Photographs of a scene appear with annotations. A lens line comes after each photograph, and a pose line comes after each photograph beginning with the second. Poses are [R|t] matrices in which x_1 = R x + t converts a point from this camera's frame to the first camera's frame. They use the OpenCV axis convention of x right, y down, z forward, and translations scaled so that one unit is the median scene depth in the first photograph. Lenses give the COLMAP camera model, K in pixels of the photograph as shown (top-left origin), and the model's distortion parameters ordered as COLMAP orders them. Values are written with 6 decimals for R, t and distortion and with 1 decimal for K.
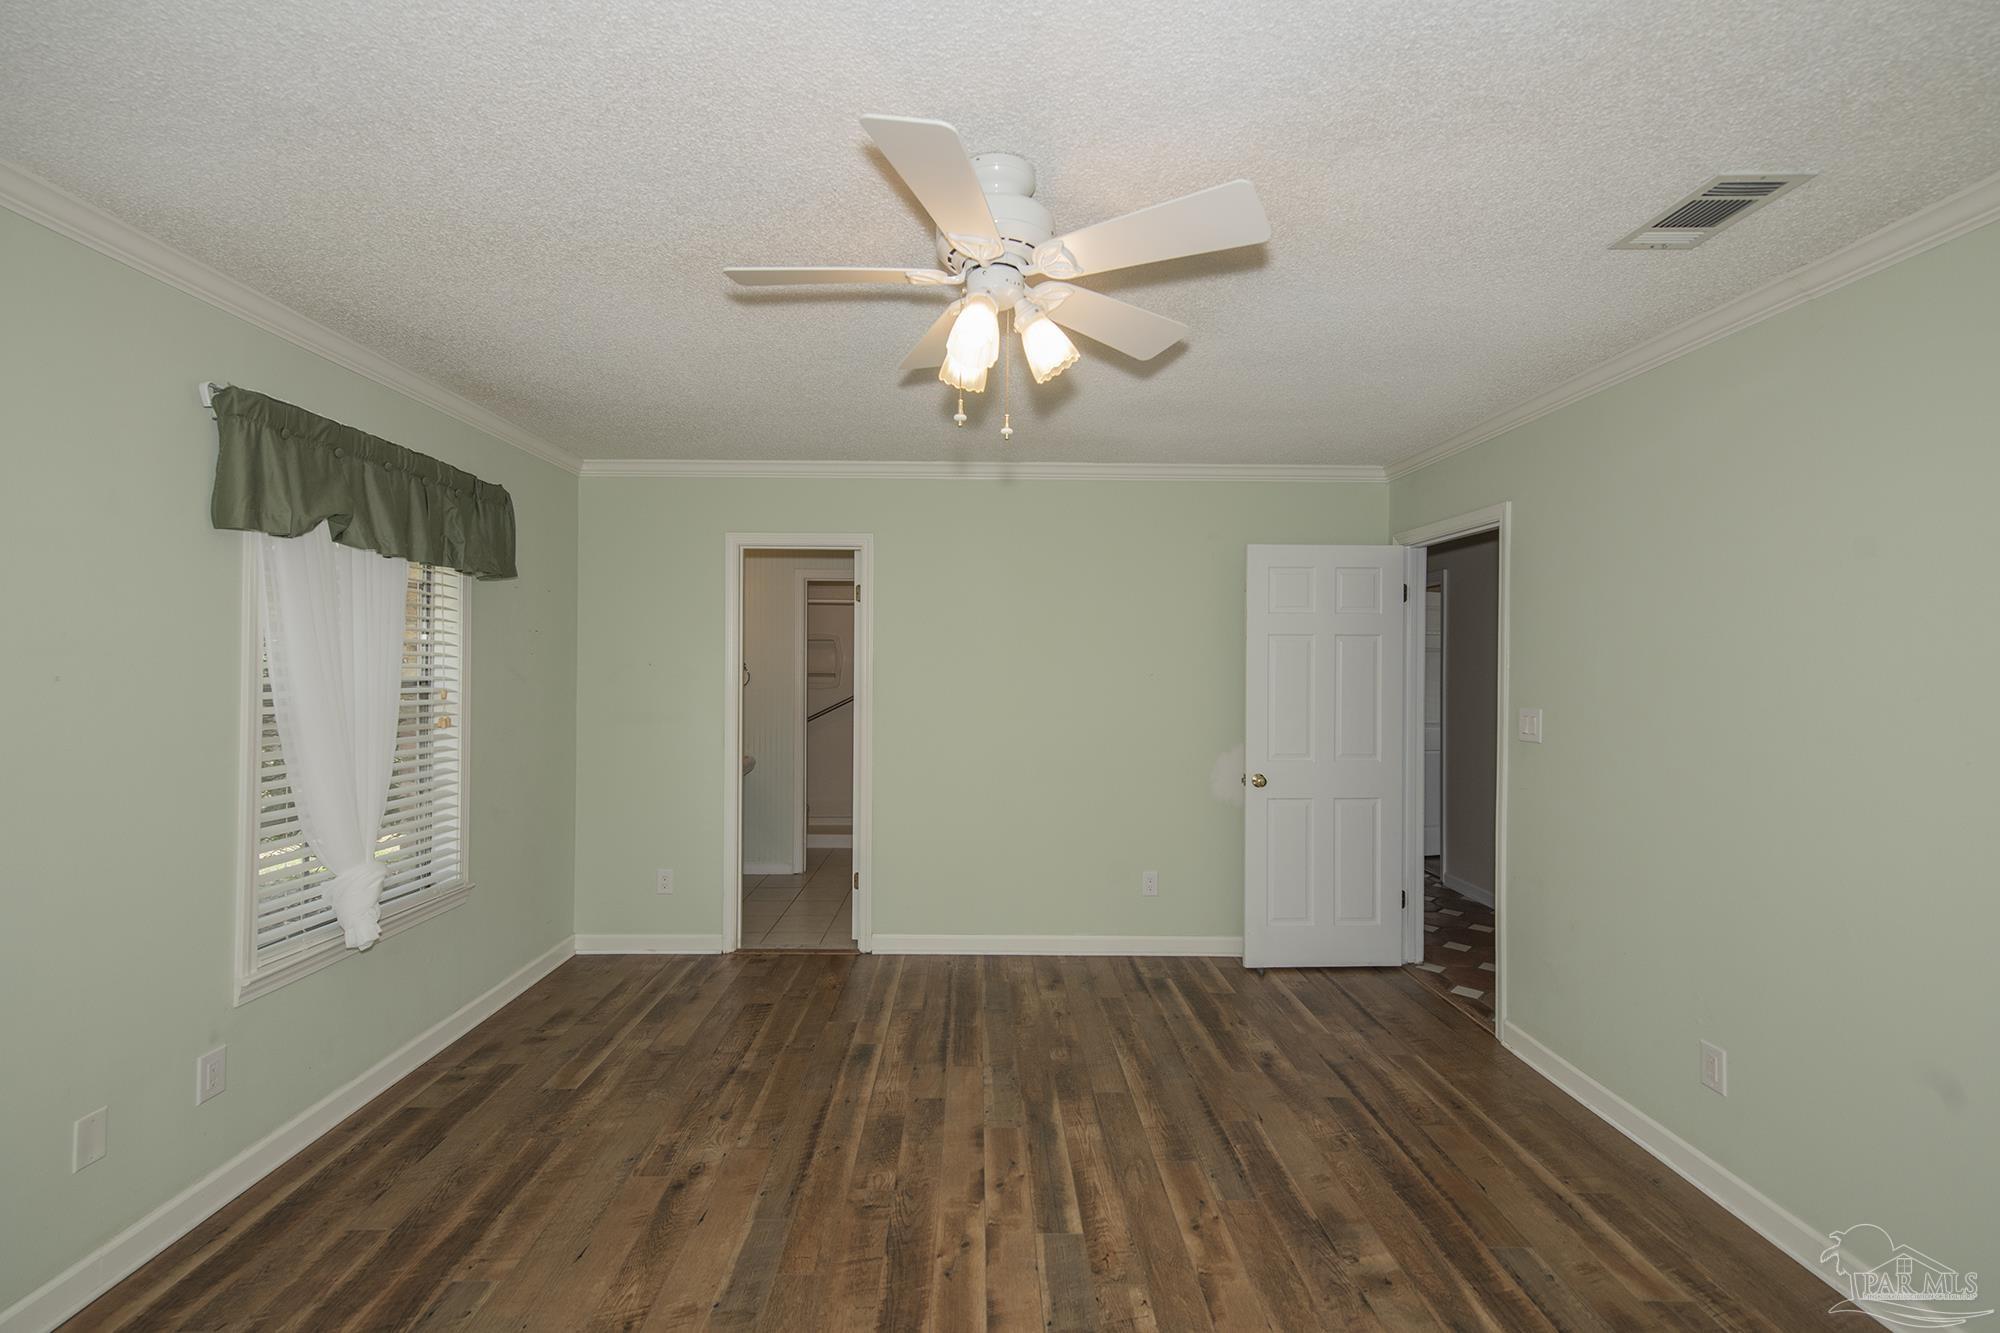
lens RADIAL K [[850.9, 0, 994.6], [0, 850.9, 671.6], [0, 0, 1]] dist [0.008622, 0.002118]
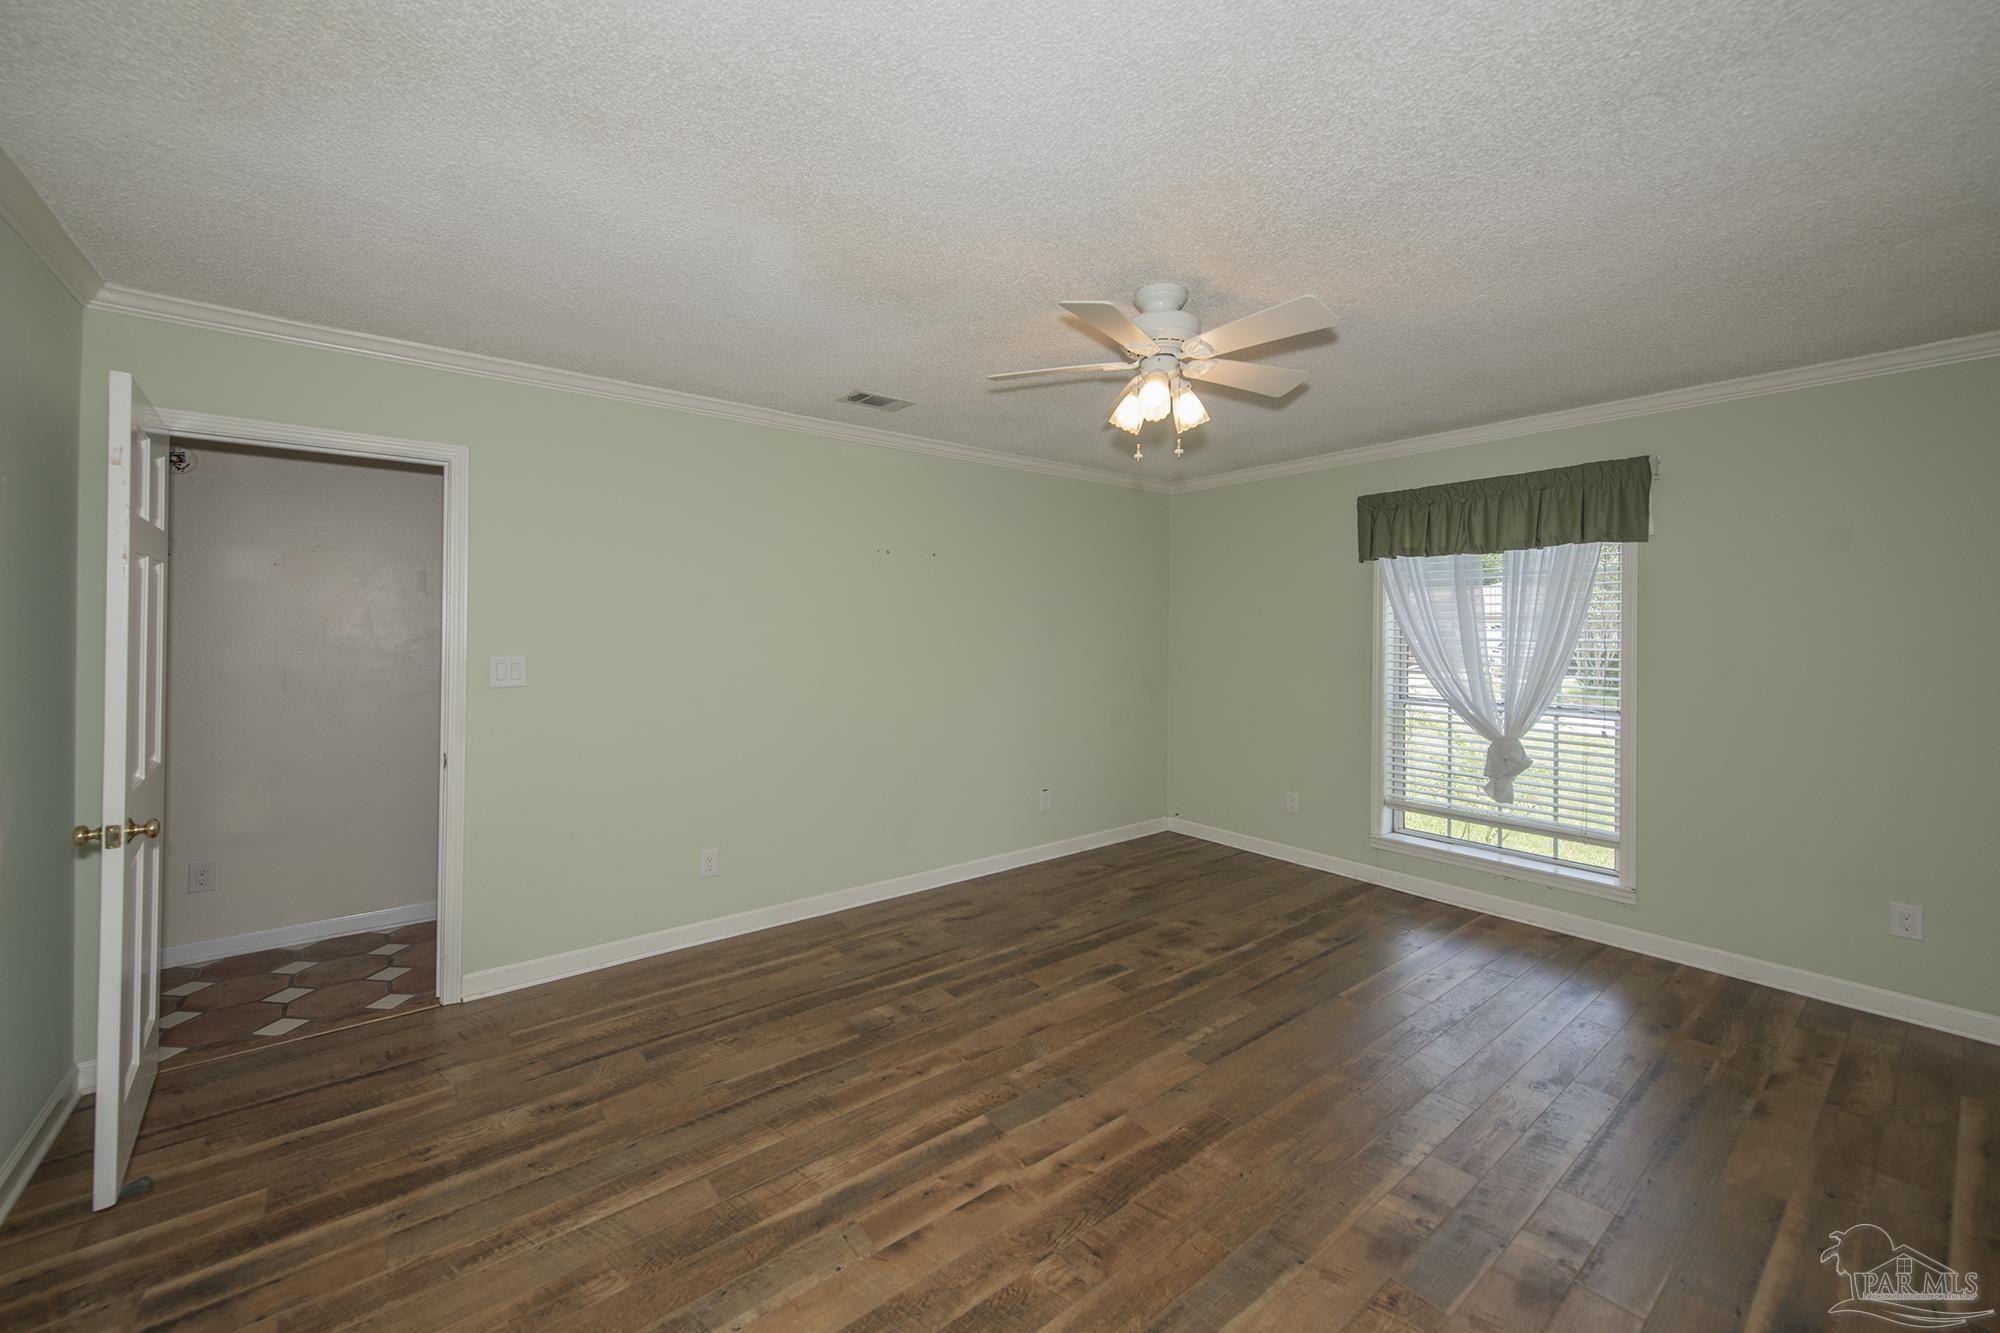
lens RADIAL K [[796.5, 0, 982.1], [0, 796.5, 608.8], [0, 0, 1]] dist [-0.000490, -0.000164]
pose [[-0.600963, 0.007112, 0.799245, -0.676832], [-0.000134, 0.999959, -0.008999, -0.005812], [-0.799277, -0.005516, -0.600938, 1.485234]]
